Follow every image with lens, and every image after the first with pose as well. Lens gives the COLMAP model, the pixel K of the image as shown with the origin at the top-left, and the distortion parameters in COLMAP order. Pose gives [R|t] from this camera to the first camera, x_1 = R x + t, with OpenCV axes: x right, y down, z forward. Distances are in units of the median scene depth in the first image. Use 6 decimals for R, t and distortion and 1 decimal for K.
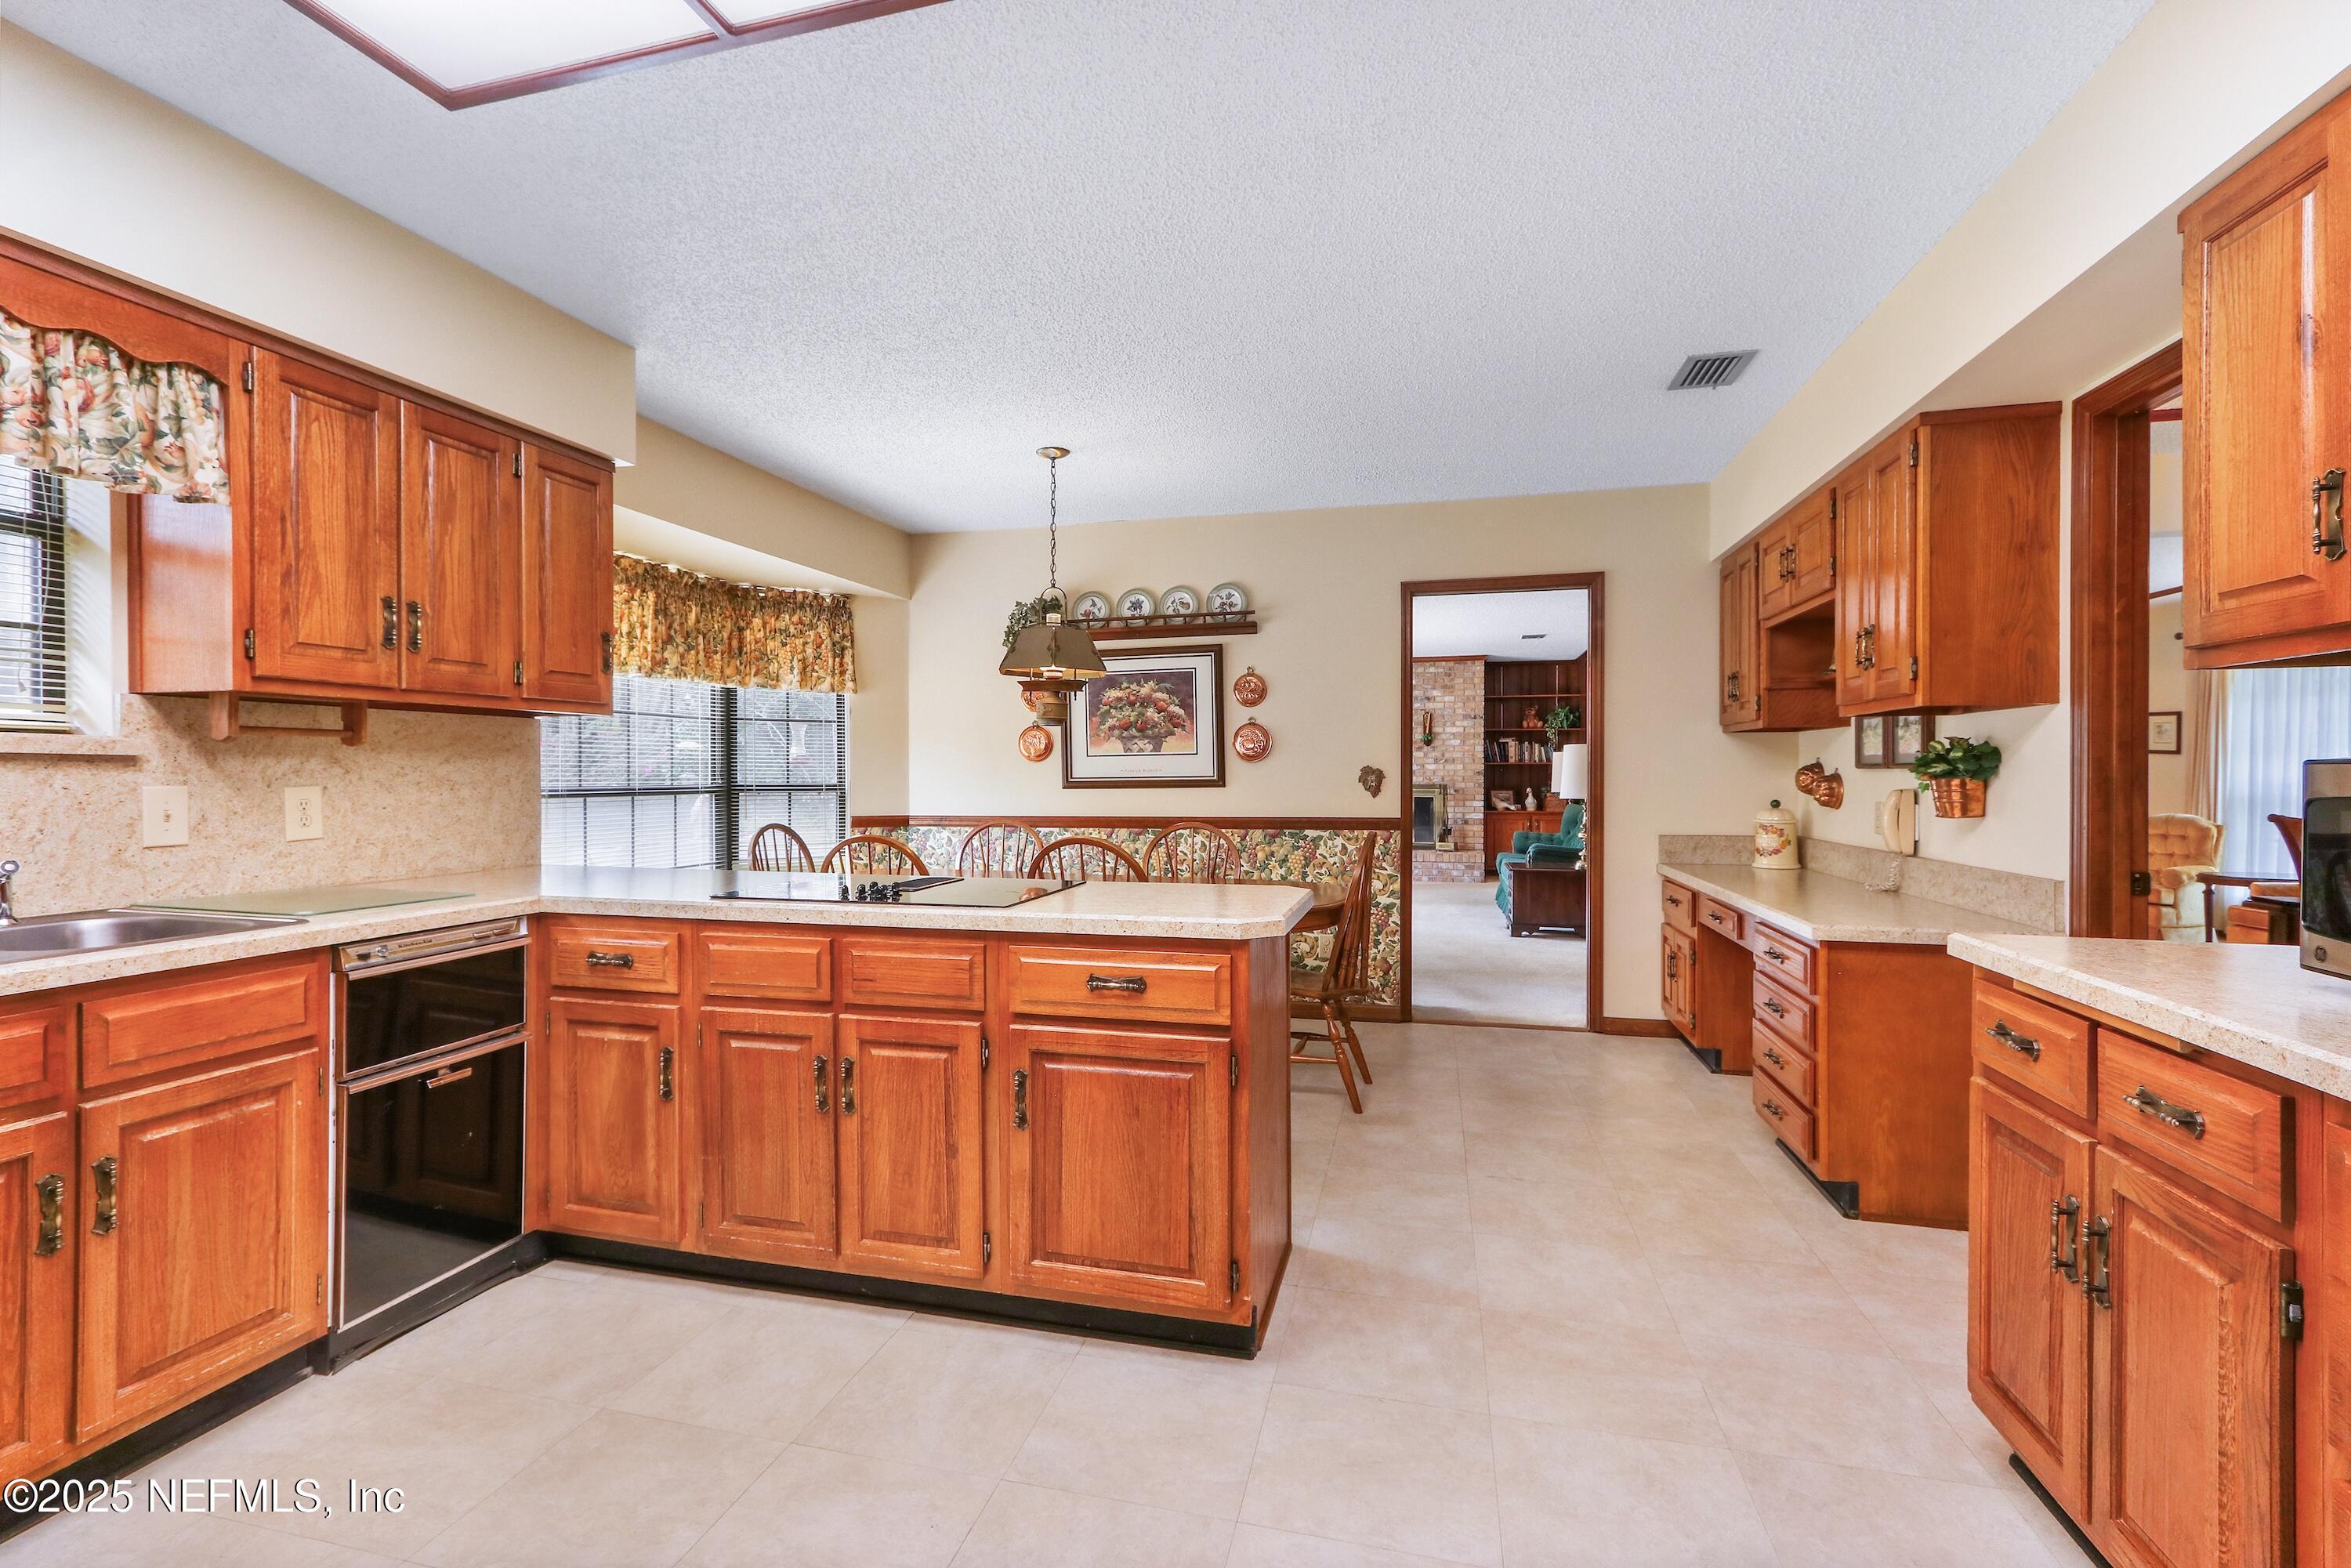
lens RADIAL K [[1070.8, 0, 1145.8], [0, 1070.8, 777.1], [0, 0, 1]] dist [-0.012881, 0.007605]
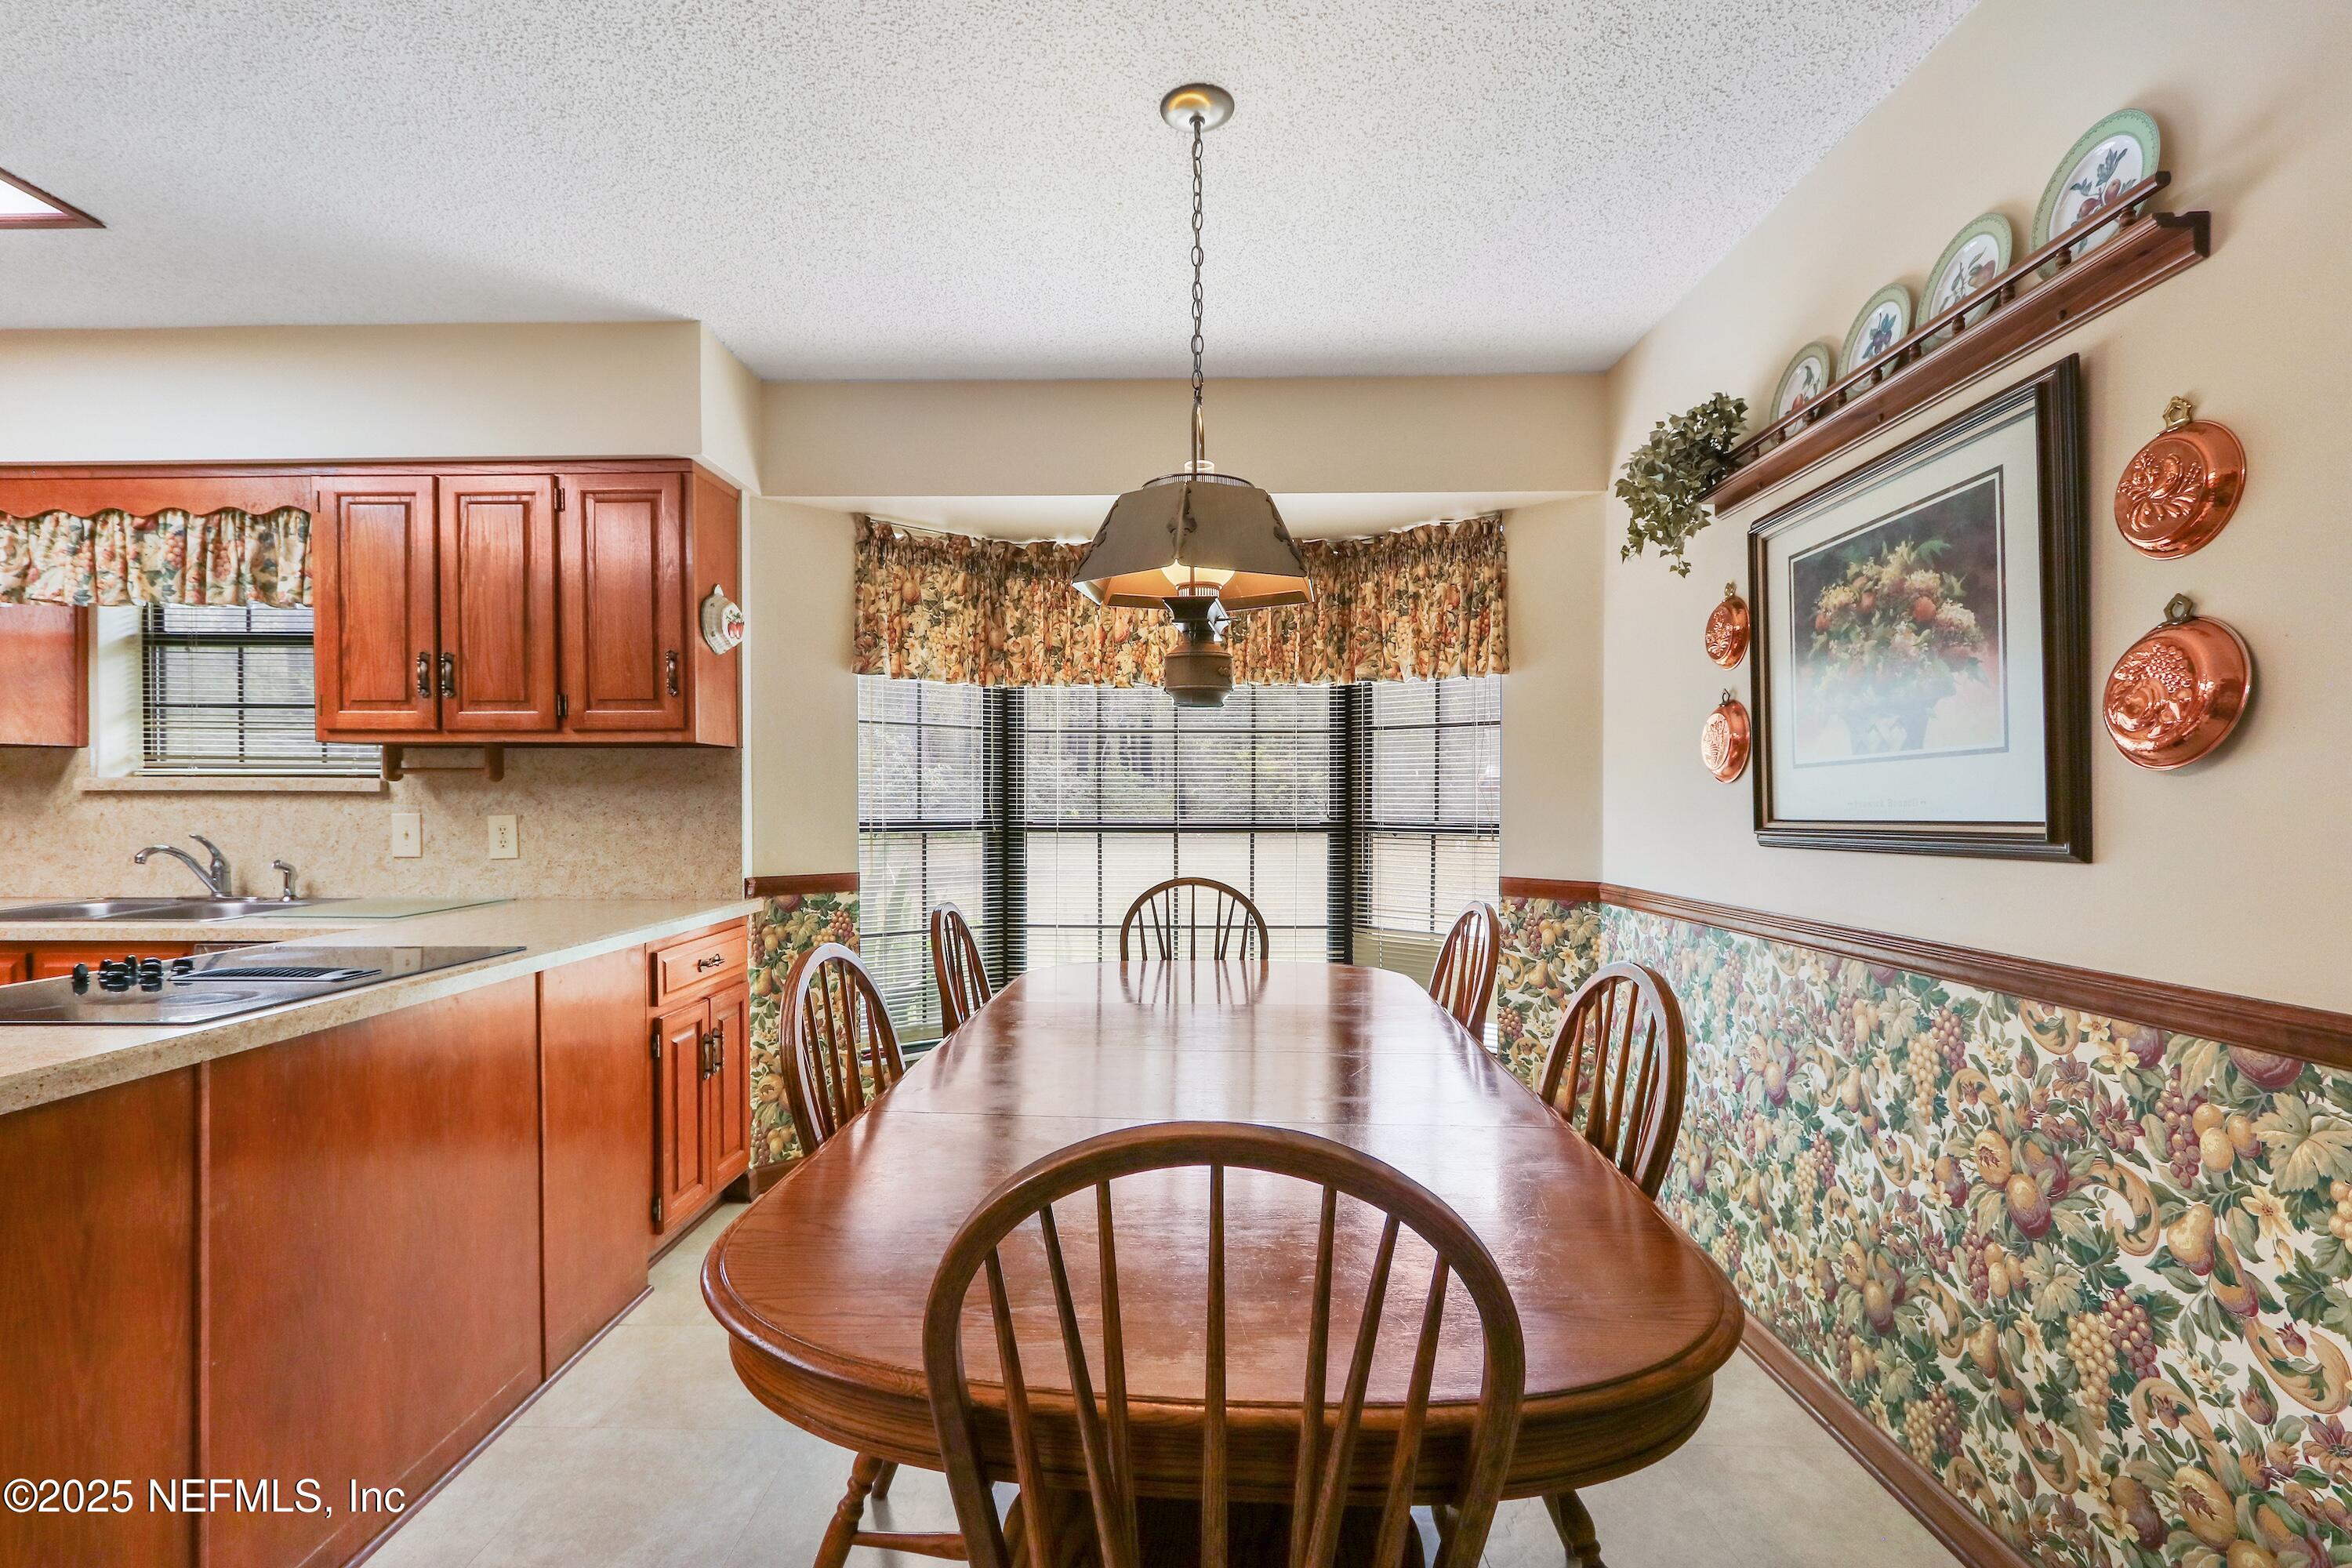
lens RADIAL K [[1090.4, 0, 1155.9], [0, 1090.4, 811.8], [0, 0, 1]] dist [-0.010621, 0.008681]
pose [[0.237142, 0.010705, -0.971416, 0.622664], [-0.005245, 0.999939, 0.009739, -0.011545], [0.971461, 0.002785, 0.237184, 1.488829]]
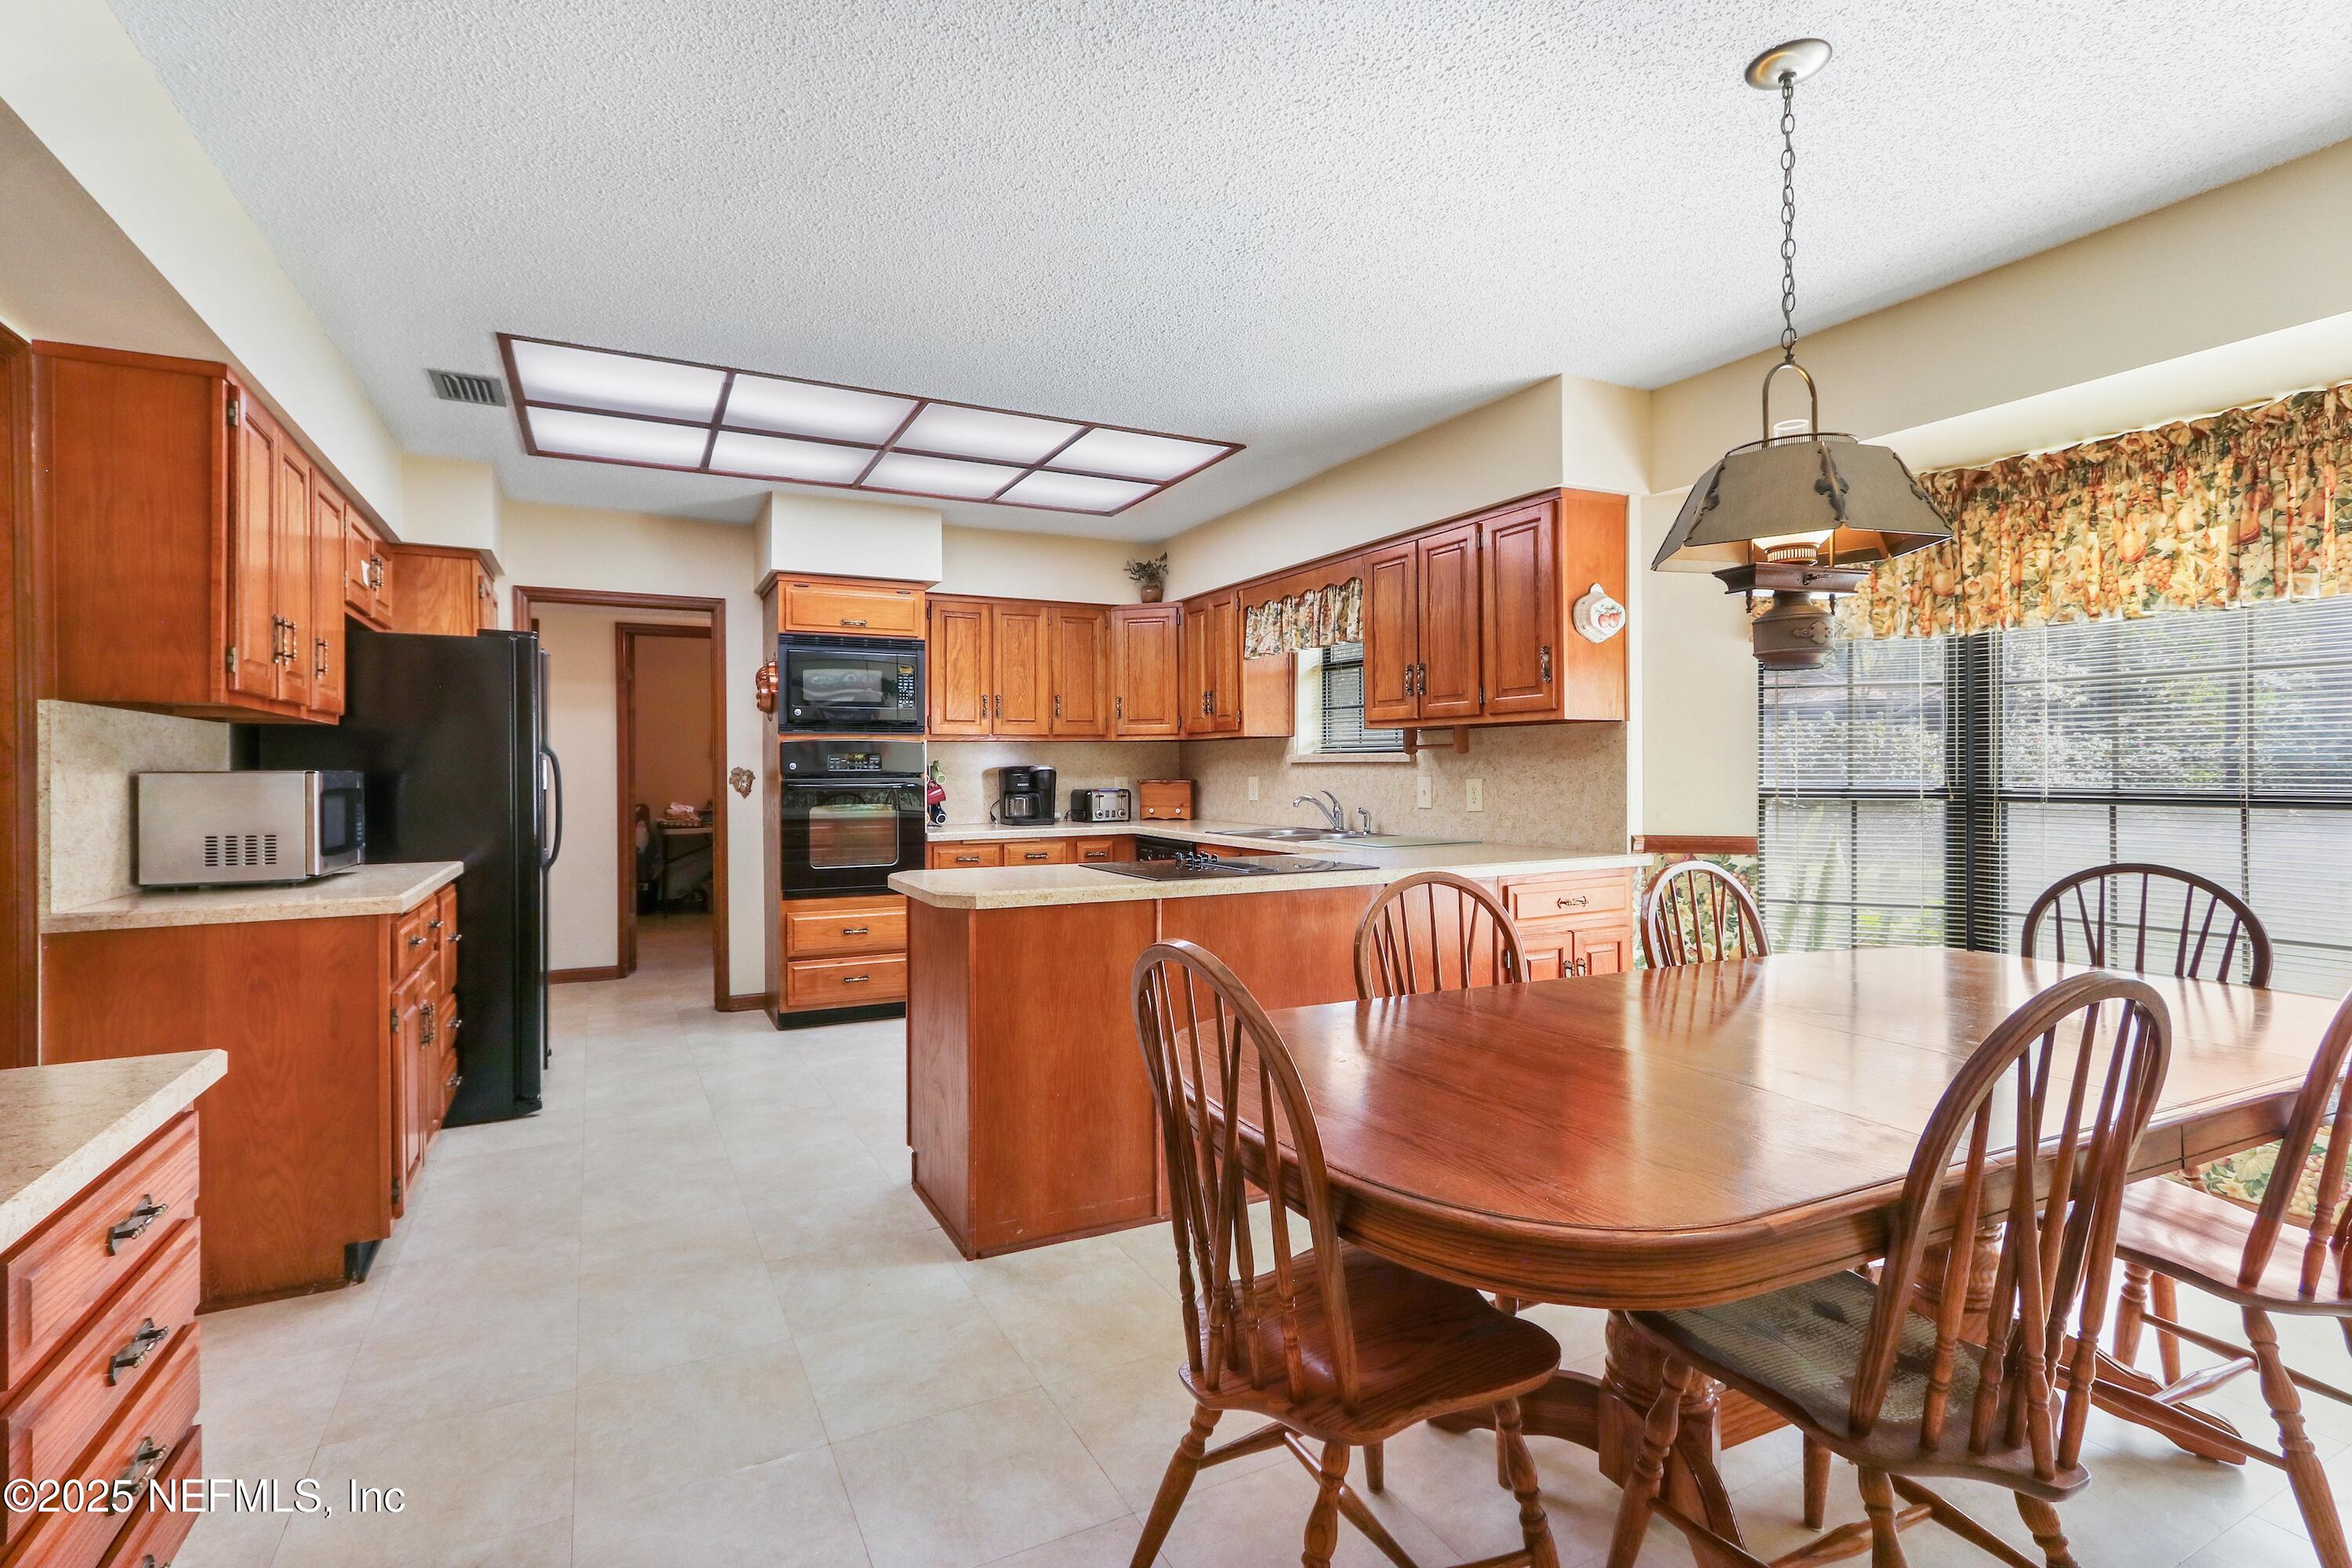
lens RADIAL K [[1094.5, 0, 1141.4], [0, 1094.5, 766.8], [0, 0, 1]] dist [-0.000864, 0.000031]
pose [[-0.748874, 0.002394, -0.662708, 0.729171], [0.001830, 0.999997, 0.001544, -0.013282], [0.662710, -0.000057, -0.748876, 1.993456]]
